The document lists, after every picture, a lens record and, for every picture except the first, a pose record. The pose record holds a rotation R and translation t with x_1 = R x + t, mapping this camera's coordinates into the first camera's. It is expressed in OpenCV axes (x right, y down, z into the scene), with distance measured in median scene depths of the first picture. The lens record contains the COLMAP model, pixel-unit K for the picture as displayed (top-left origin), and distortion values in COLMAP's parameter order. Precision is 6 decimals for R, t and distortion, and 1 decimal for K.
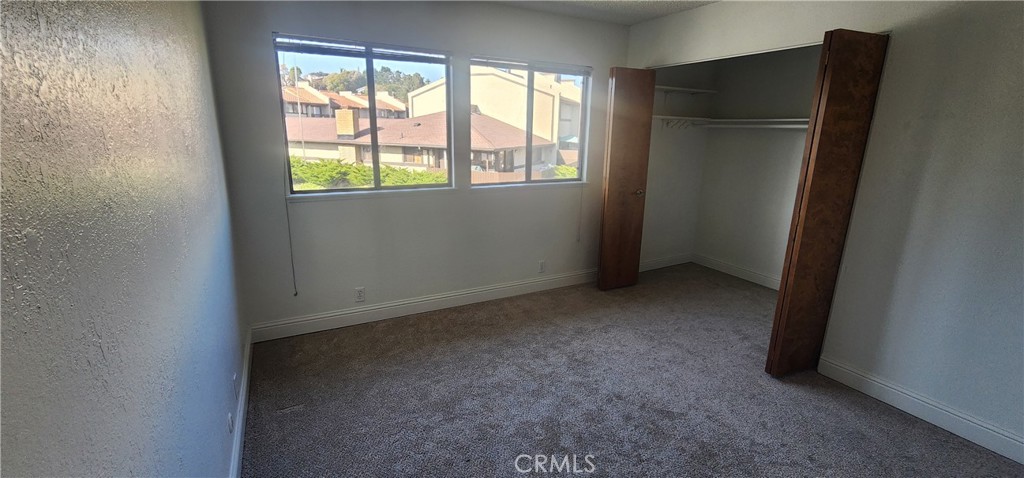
lens RADIAL K [[422.7, 0, 499.3], [0, 422.7, 238.4], [0, 0, 1]] dist [-0.004642, 0.002291]
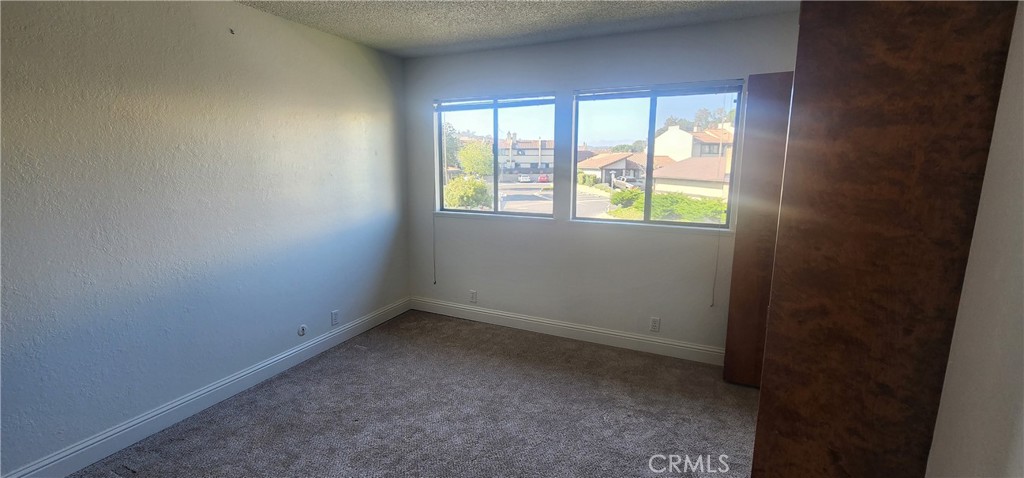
lens RADIAL K [[422.7, 0, 517.9], [0, 422.7, 237.8], [0, 0, 1]] dist [-0.004642, 0.002291]
pose [[0.611041, 0.121143, -0.782274, 0.627195], [-0.189156, 0.981938, 0.004311, -0.058361], [0.768667, 0.145338, 0.622919, 0.276453]]
